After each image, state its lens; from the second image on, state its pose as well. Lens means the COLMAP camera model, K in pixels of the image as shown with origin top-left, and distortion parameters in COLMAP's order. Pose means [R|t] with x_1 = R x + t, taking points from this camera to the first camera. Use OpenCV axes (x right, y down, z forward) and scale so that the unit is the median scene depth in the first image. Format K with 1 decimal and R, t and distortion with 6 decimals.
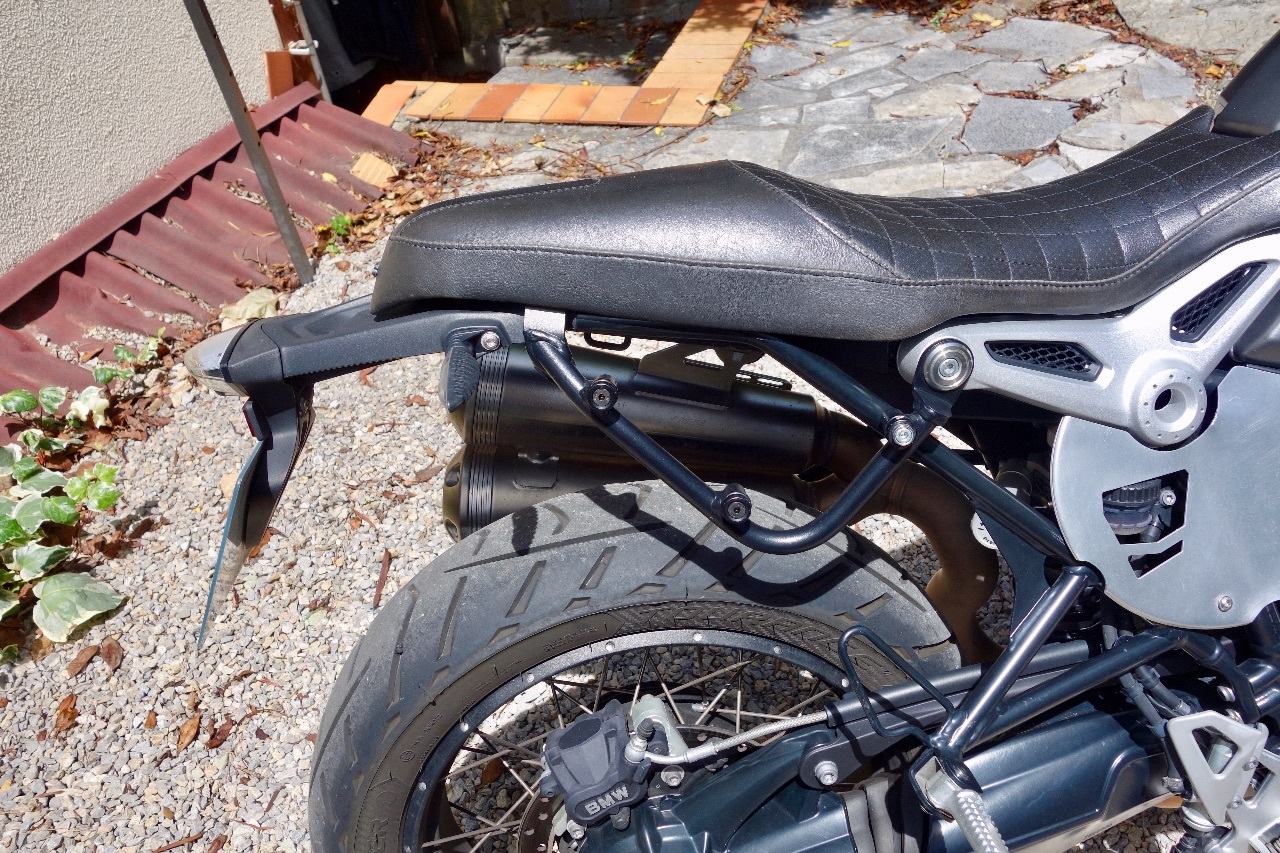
lens RADIAL K [[1001.2, 0, 642.0], [0, 1001.2, 425.1], [0, 0, 1]] dist [0.008643, -0.016496]
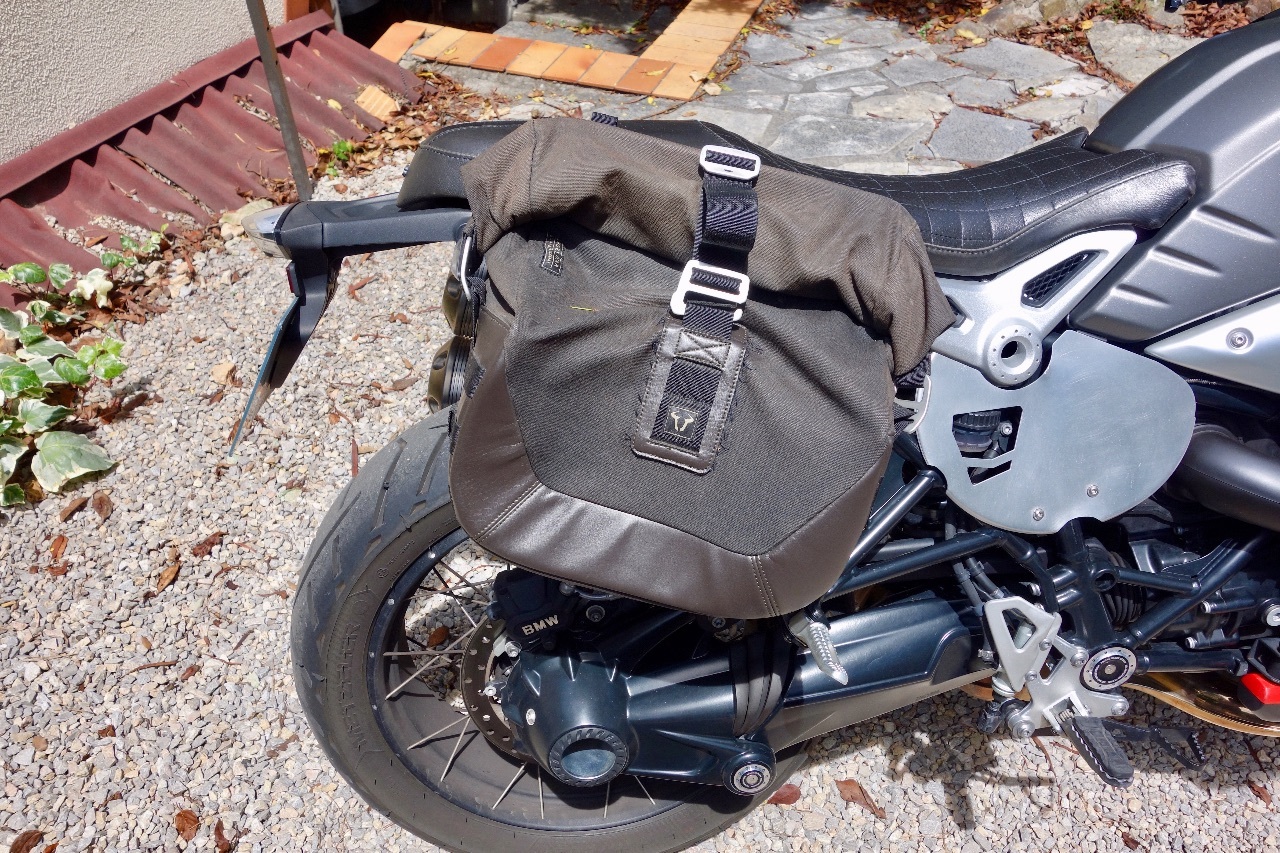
lens RADIAL K [[1001.2, 0, 640.3], [0, 1001.2, 425.0], [0, 0, 1]] dist [0.008643, -0.016496]
pose [[0.992395, 0.116421, 0.039971, 0.003948], [-0.117371, 0.992837, 0.022310, 0.036285], [-0.037087, -0.026832, 0.998952, -0.099164]]
